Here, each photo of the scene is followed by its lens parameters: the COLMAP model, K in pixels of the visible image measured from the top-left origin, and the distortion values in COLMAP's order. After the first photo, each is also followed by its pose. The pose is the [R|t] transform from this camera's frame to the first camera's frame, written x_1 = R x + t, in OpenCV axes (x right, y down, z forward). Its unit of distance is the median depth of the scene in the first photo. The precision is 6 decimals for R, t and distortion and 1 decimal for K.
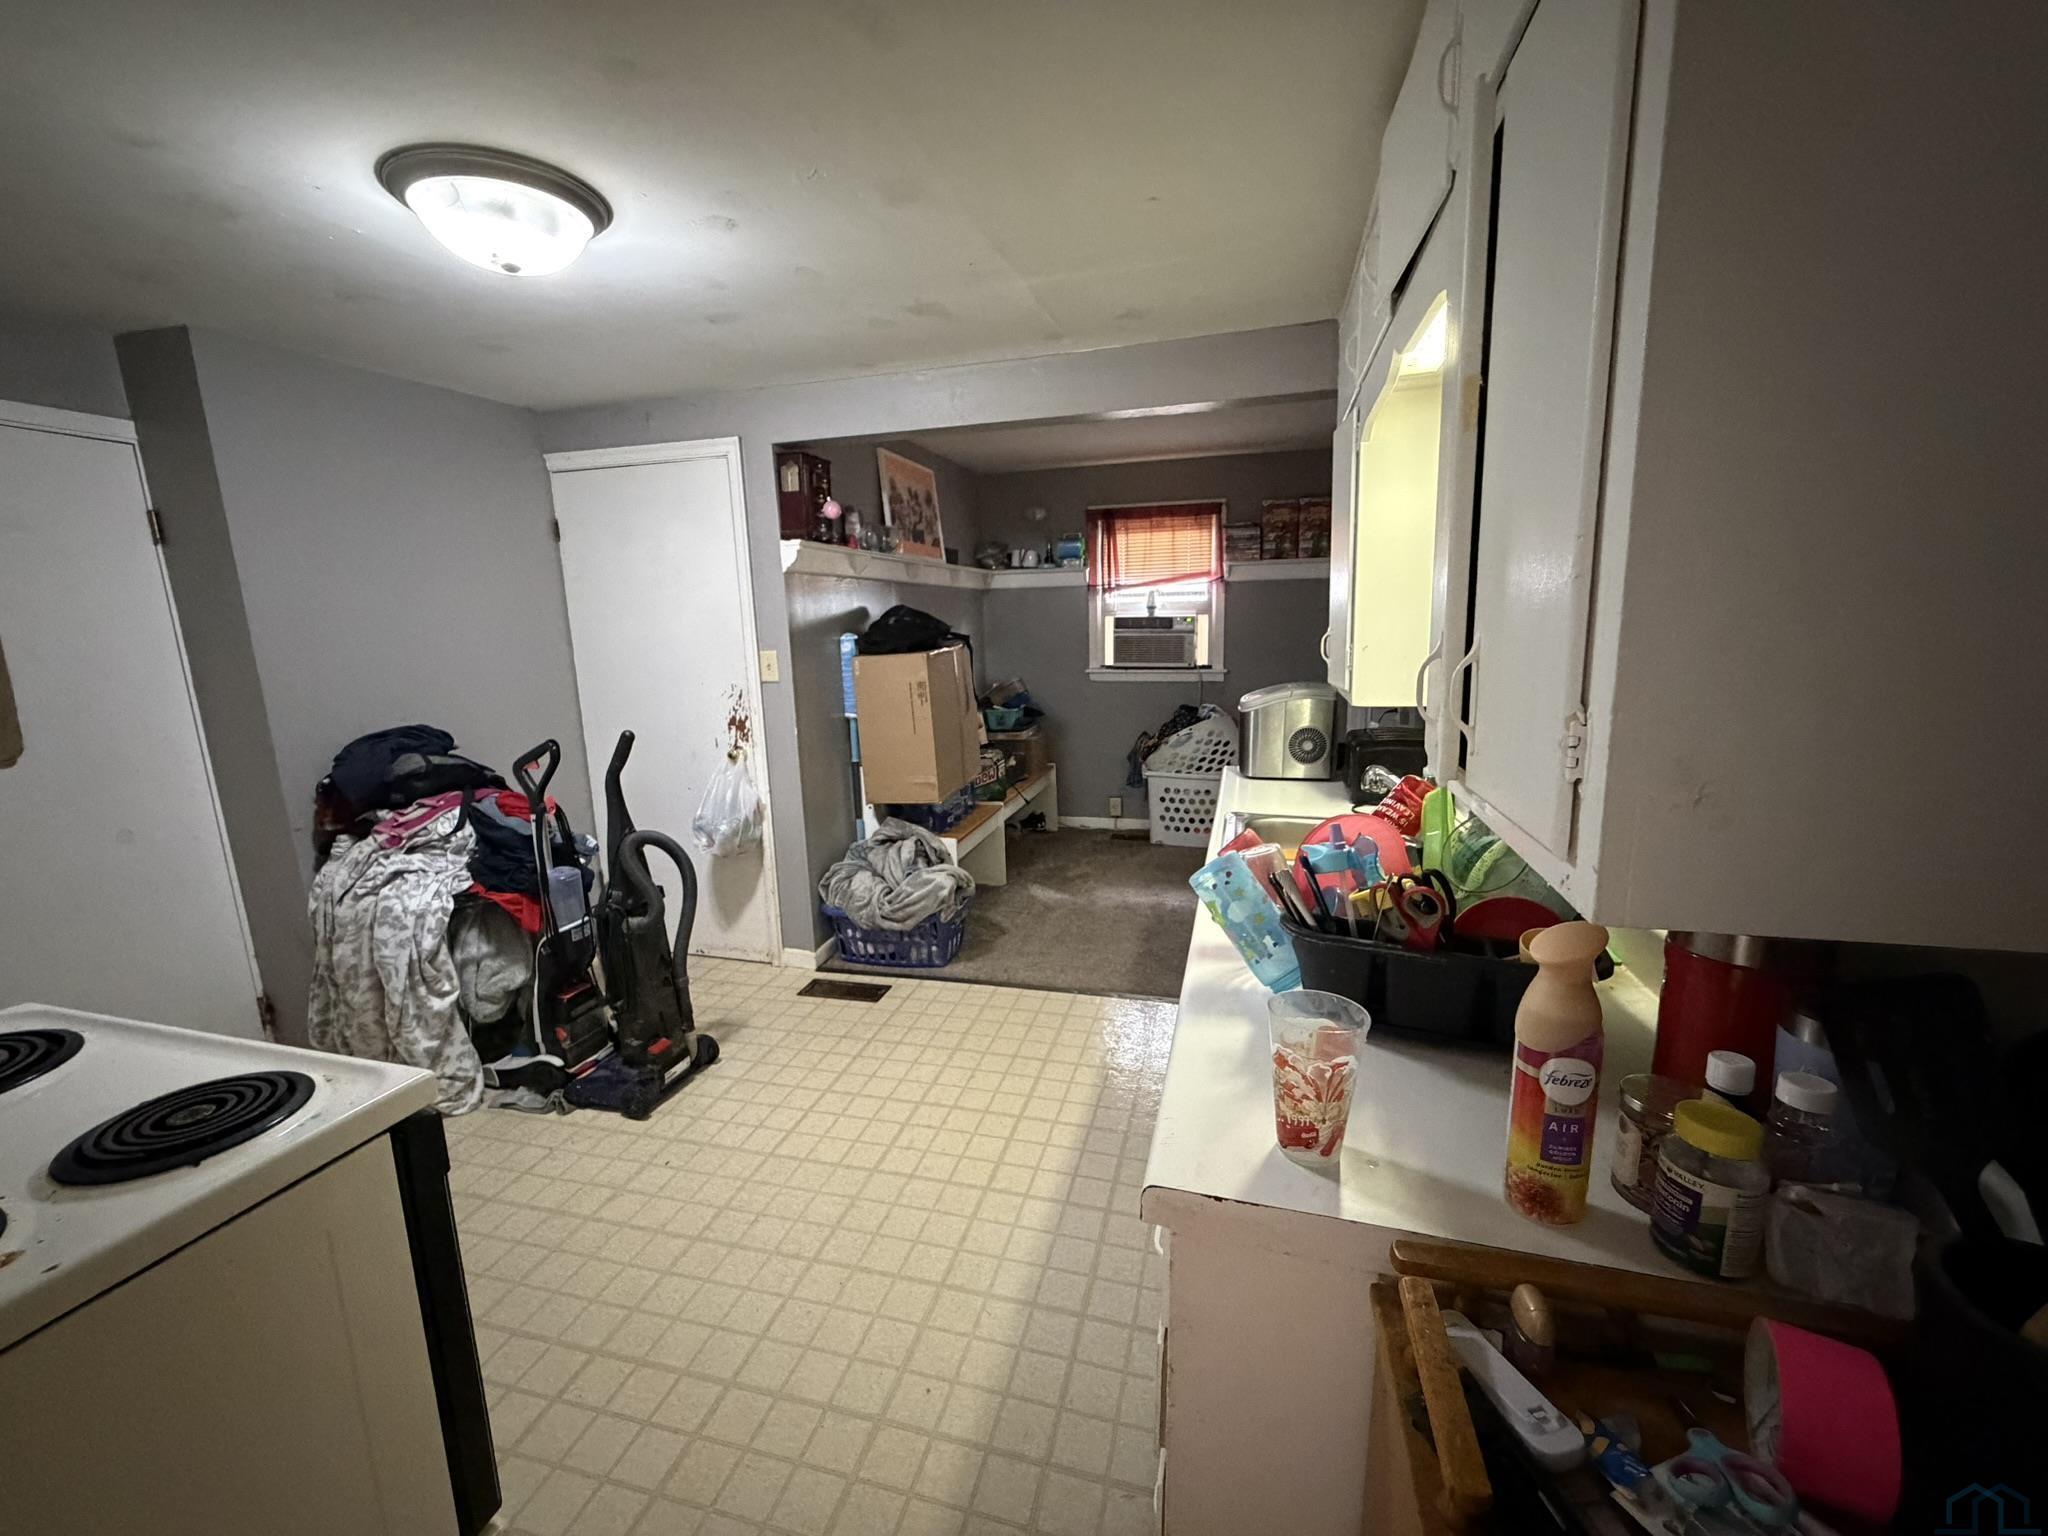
lens RADIAL K [[815.2, 0, 1026.1], [0, 815.2, 770.5], [0, 0, 1]] dist [-0.000789, 0.000013]
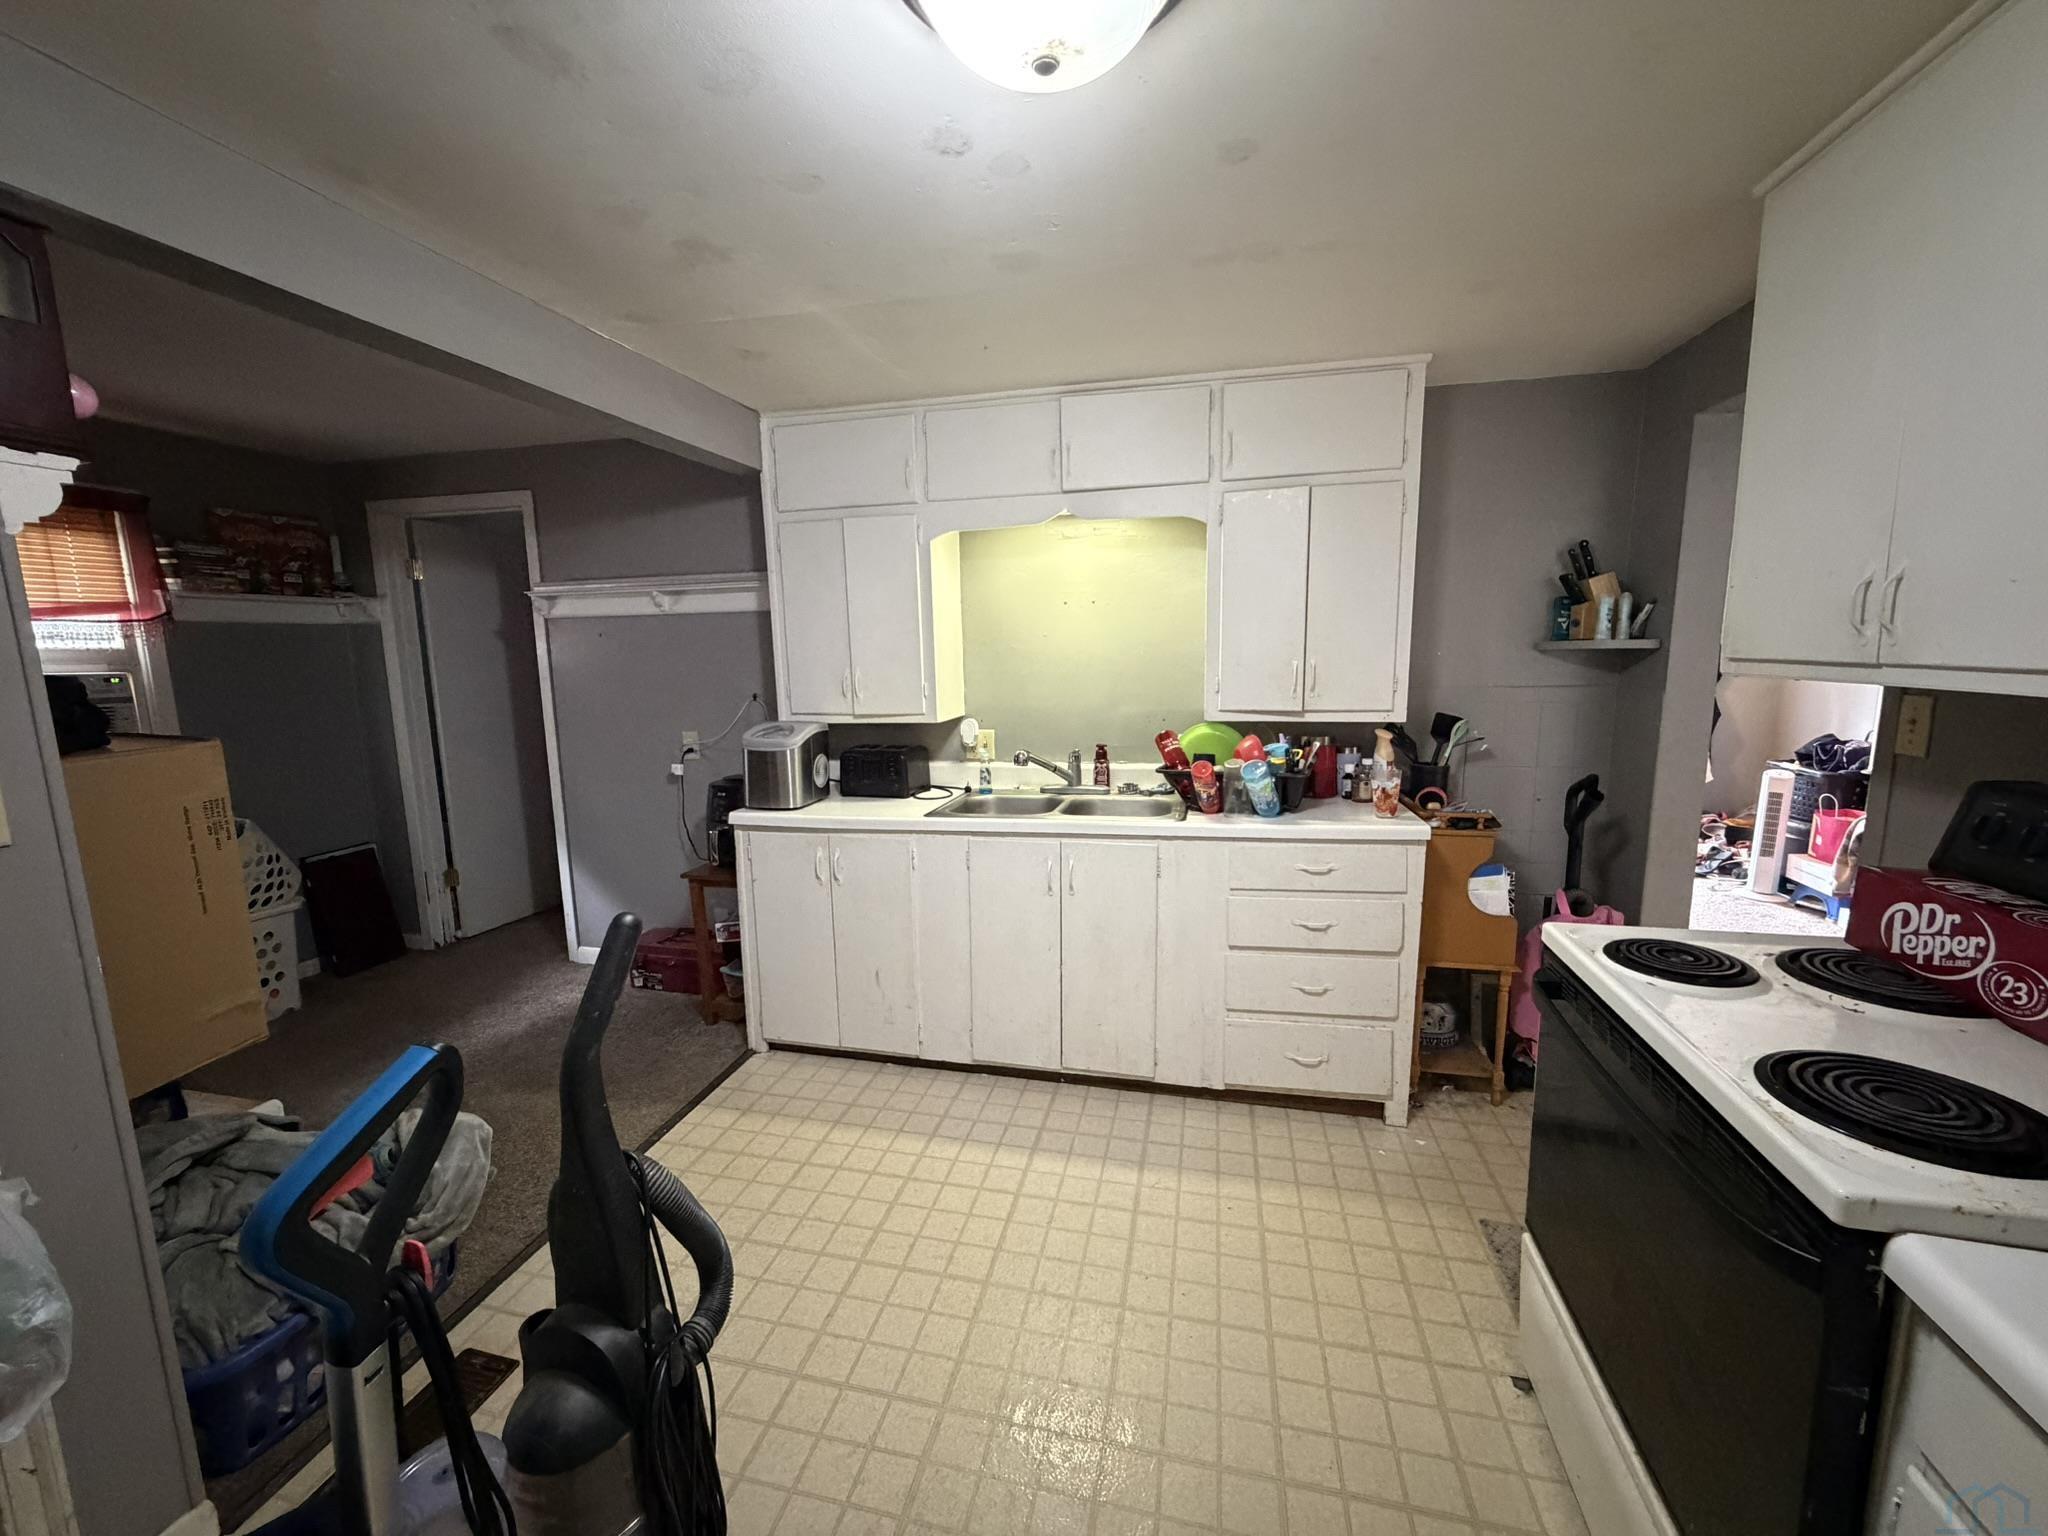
lens RADIAL K [[815.2, 0, 1017.5], [0, 815.2, 770.6], [0, 0, 1]] dist [-0.000789, 0.000013]
pose [[-0.035861, -0.121407, 0.991955, -0.430052], [0.201404, 0.971349, 0.126166, -0.063438], [-0.978851, 0.204309, -0.010382, 0.377351]]
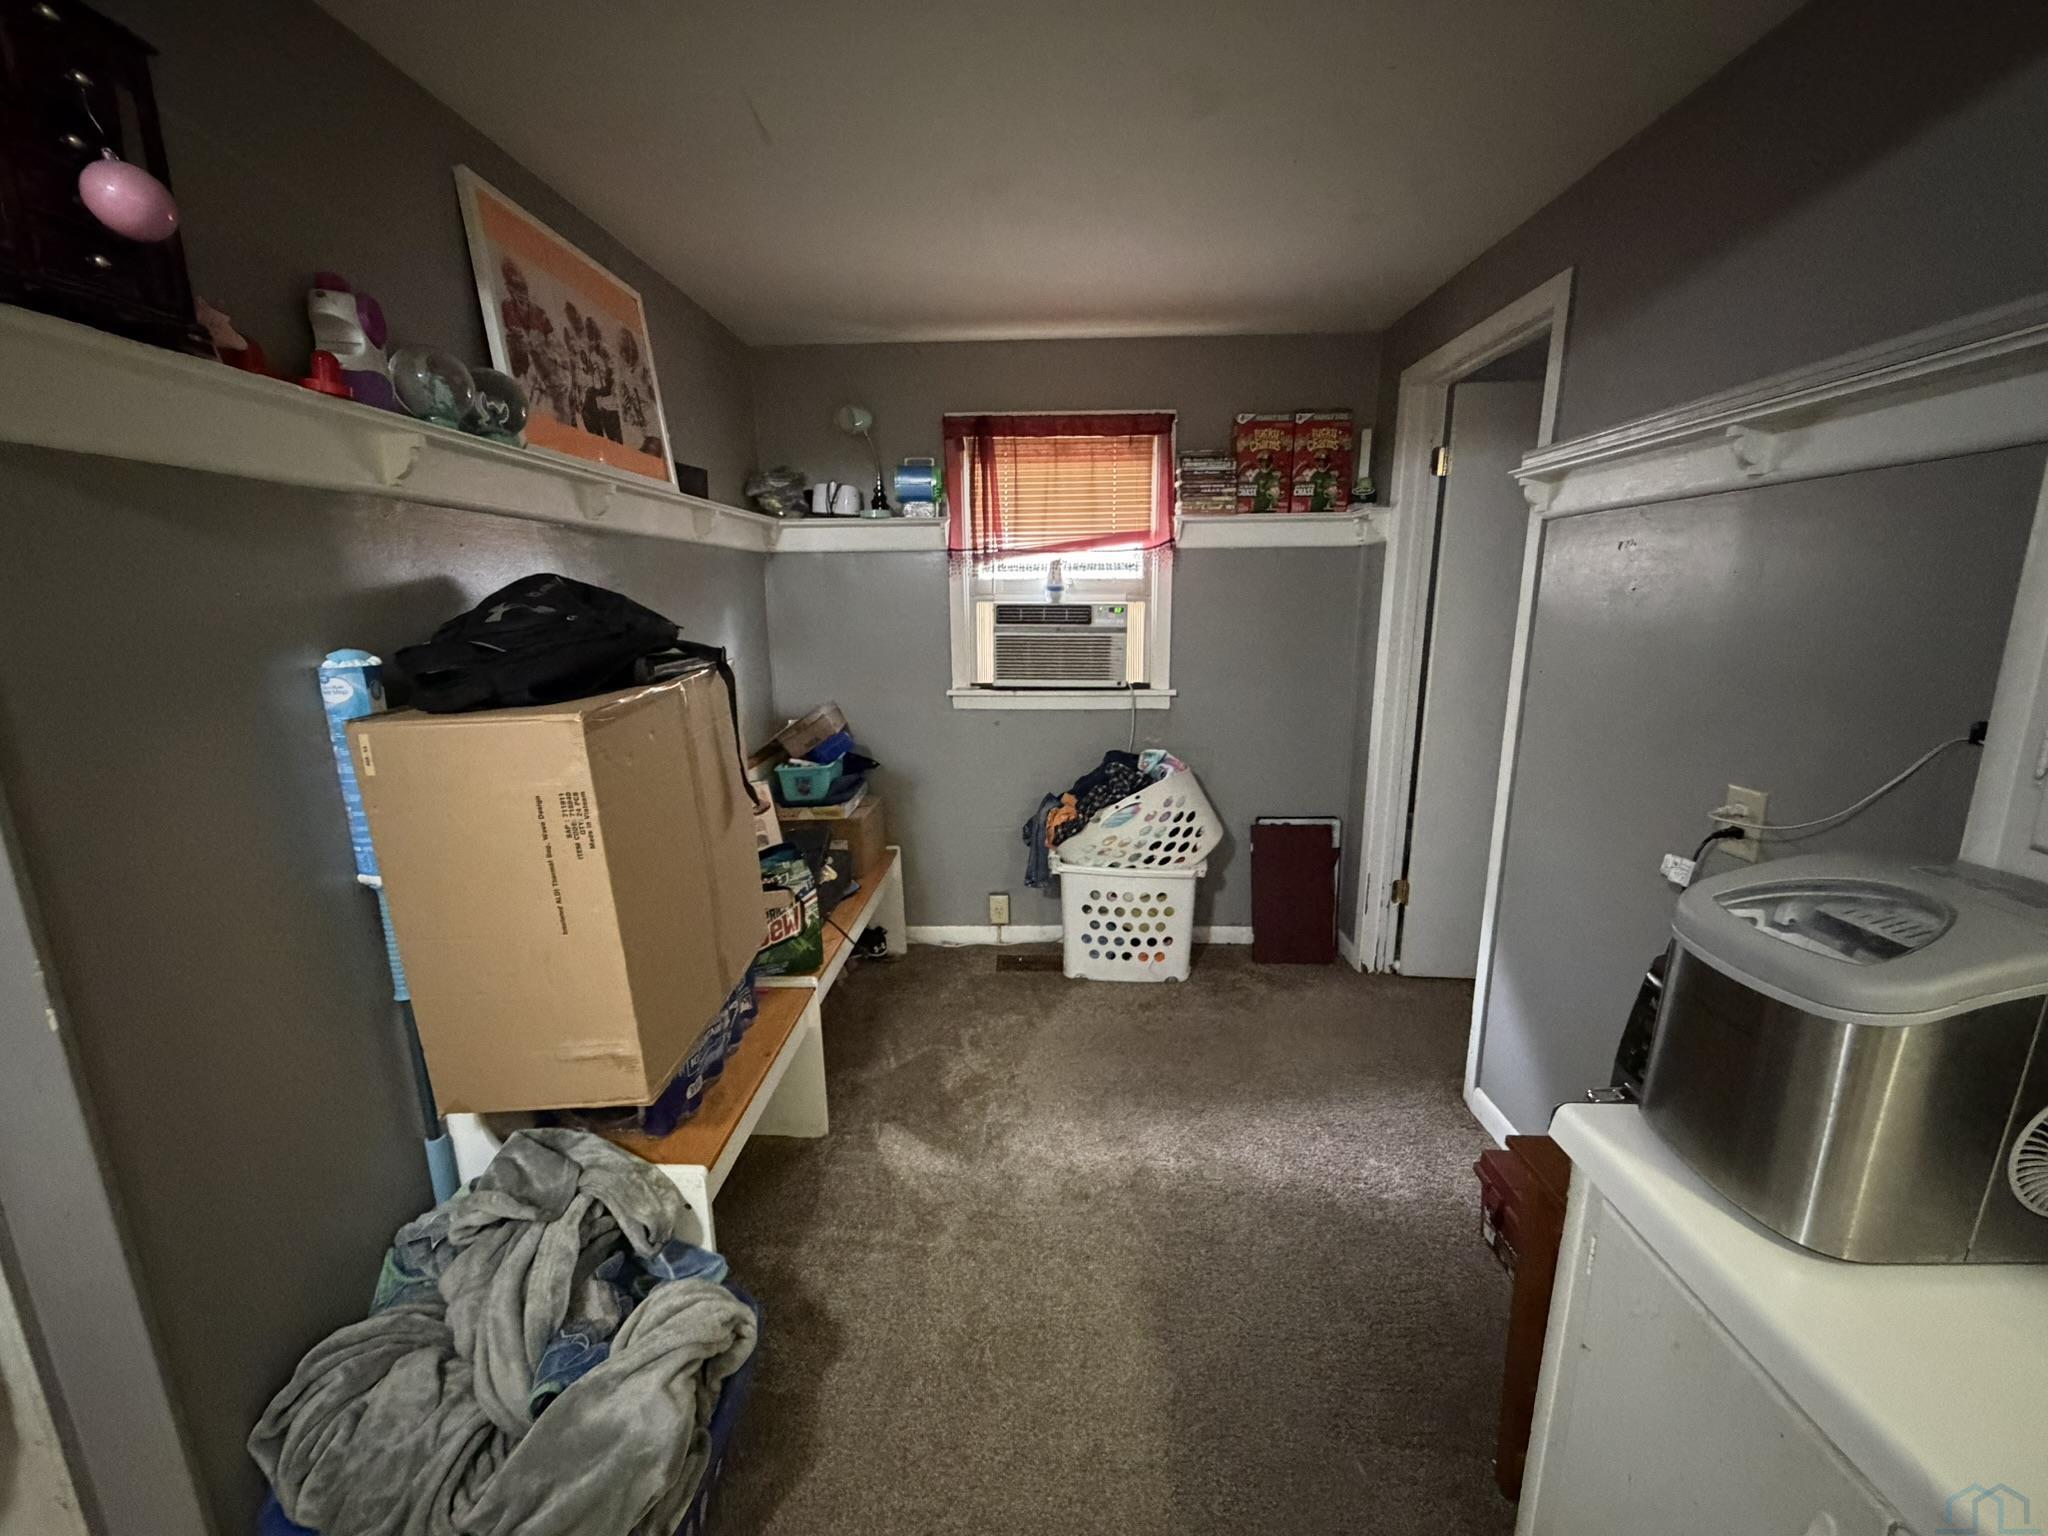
lens RADIAL K [[815.2, 0, 1023.6], [0, 815.2, 770.5], [0, 0, 1]] dist [-0.000789, 0.000013]
pose [[0.971633, -0.035940, 0.233747, -0.015264], [0.030310, 0.999158, 0.027635, -0.085344], [-0.234543, -0.019766, 0.971905, 0.428779]]
